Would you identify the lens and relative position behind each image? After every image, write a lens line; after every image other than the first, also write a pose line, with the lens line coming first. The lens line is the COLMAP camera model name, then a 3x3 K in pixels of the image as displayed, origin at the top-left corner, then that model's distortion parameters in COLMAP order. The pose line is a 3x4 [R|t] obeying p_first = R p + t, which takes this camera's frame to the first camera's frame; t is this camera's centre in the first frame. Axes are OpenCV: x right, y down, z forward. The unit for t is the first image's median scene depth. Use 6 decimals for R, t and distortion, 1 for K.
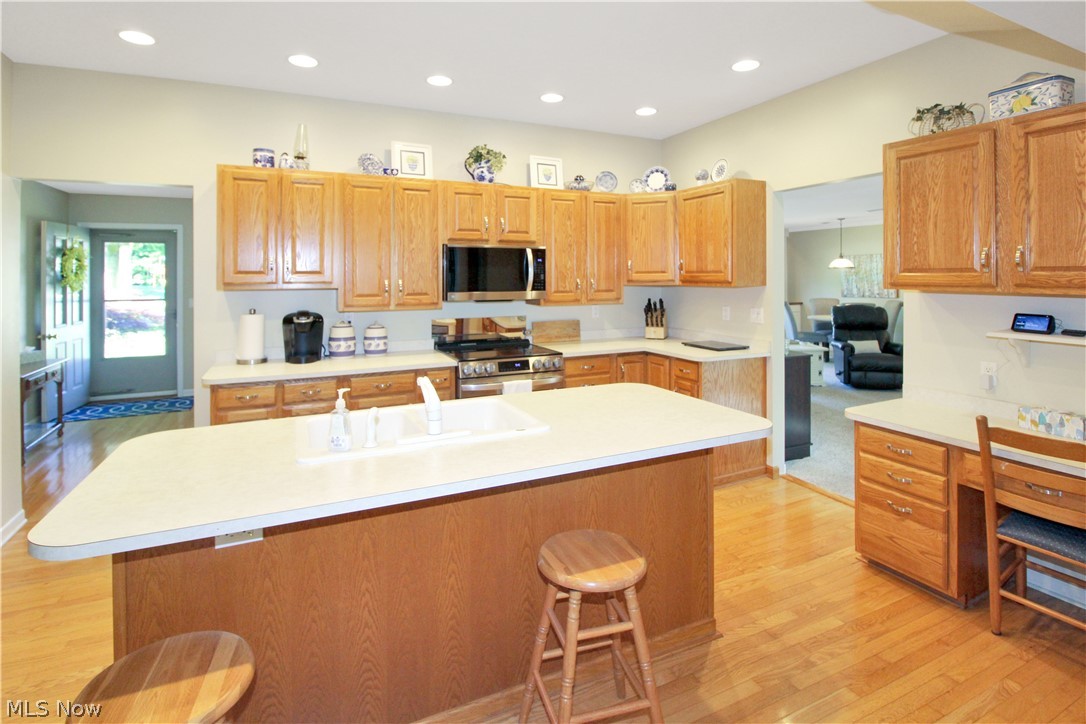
lens RADIAL K [[535.2, 0, 548.9], [0, 535.2, 279.8], [0, 0, 1]] dist [0.002346, -0.010255]
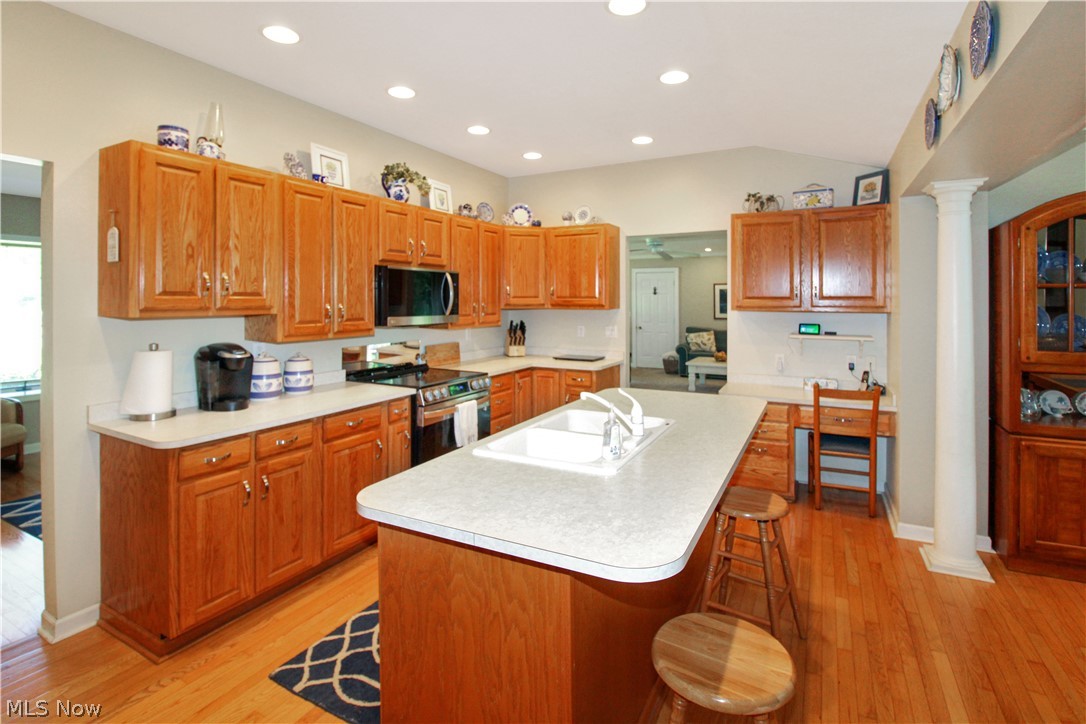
lens RADIAL K [[524.8, 0, 546.6], [0, 524.8, 308.9], [0, 0, 1]] dist [-0.000032, -0.009170]
pose [[0.797221, -0.005606, 0.603662, -0.489438], [-0.000241, 0.999954, 0.009604, 0.000060], [-0.603688, -0.007802, 0.797183, 0.097571]]
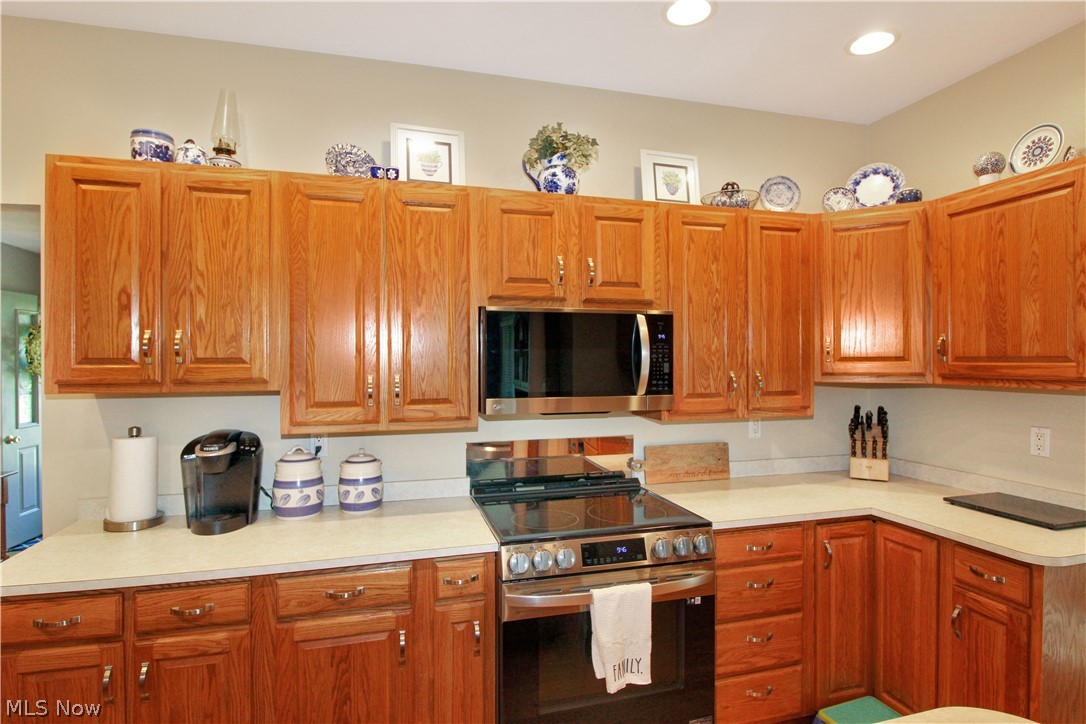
lens RADIAL K [[563.7, 0, 547.6], [0, 563.7, 360.1], [0, 0, 1]] dist [0.003298, -0.012277]
pose [[0.986319, 0.000351, -0.164847, -0.036946], [-0.001163, 0.999988, -0.004833, -0.010472], [0.164843, 0.004958, 0.986307, 0.441255]]
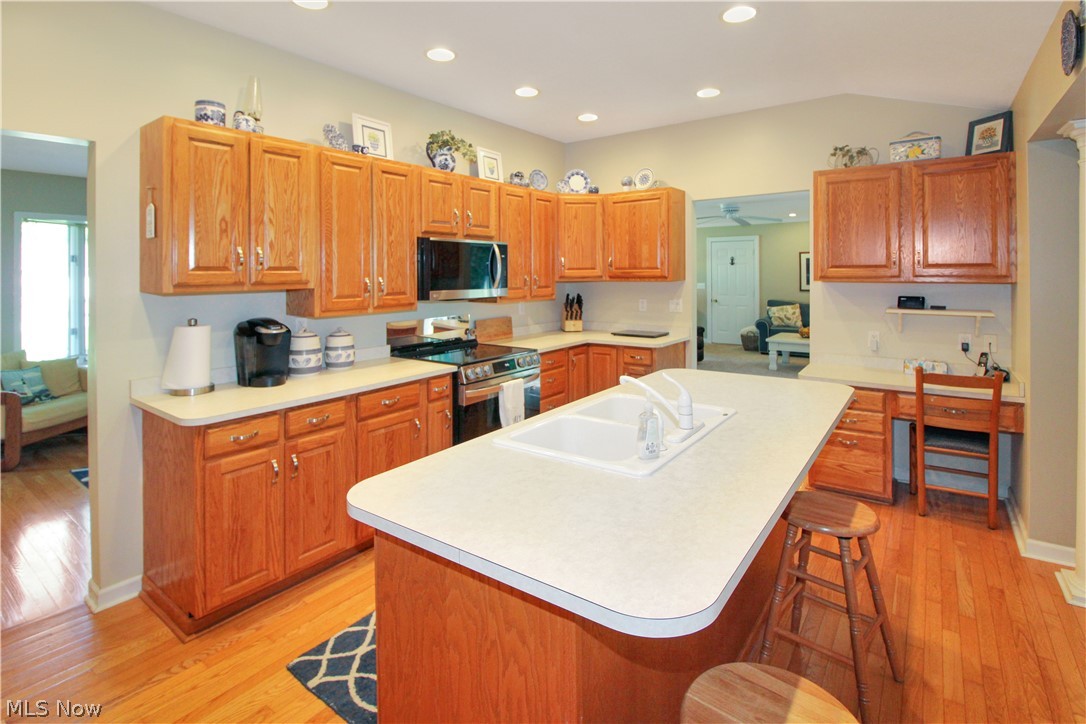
lens RADIAL K [[528.0, 0, 540.6], [0, 528.0, 282.1], [0, 0, 1]] dist [-0.006035, -0.005099]
pose [[0.881281, -0.012193, 0.472435, -0.417277], [0.008307, 0.999912, 0.010311, 0.000968], [-0.472519, -0.005162, 0.881305, 0.123869]]
